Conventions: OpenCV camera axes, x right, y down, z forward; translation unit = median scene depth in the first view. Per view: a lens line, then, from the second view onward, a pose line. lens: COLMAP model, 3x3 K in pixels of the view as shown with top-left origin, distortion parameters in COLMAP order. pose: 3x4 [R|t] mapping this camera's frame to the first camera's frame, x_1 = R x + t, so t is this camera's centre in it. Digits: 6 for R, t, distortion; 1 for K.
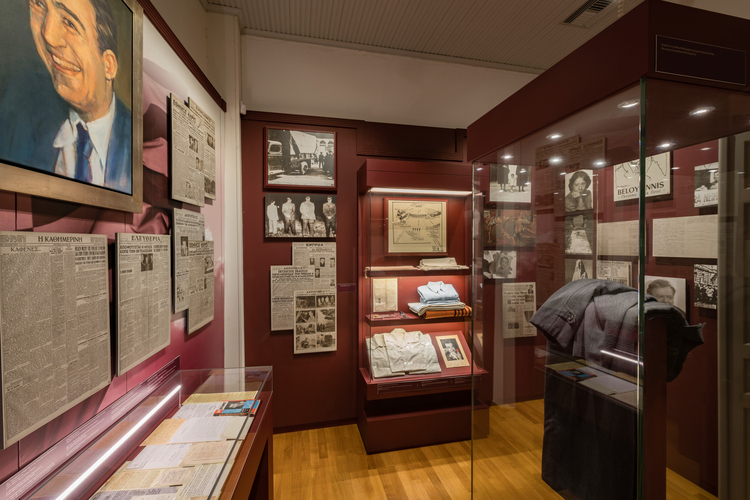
lens RADIAL K [[320.7, 0, 375.0], [0, 320.7, 250.0], [0, 0, 1]] dist [0.000892, 0.000055]
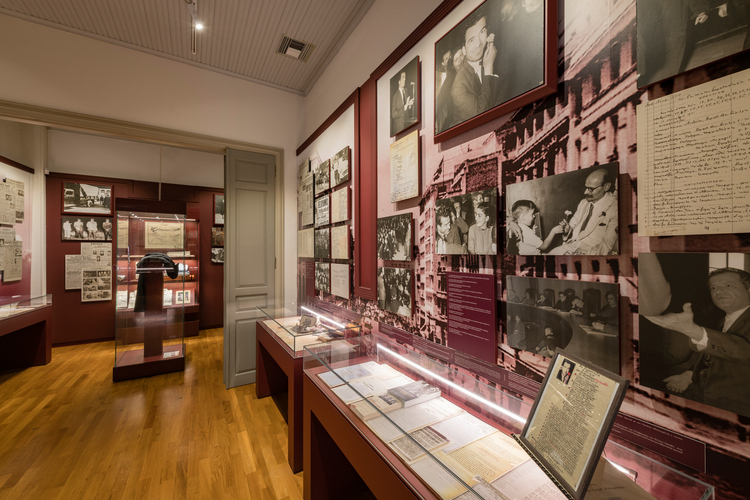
lens RADIAL K [[305.4, 0, 375.0], [0, 305.4, 250.0], [0, 0, 1]] dist [0.004122, 0.000206]
pose [[0.947786, 0.004843, 0.318872, 0.808845], [-0.000871, 0.999920, -0.012598, 0.041149], [-0.318907, 0.011662, 0.947714, -1.267137]]
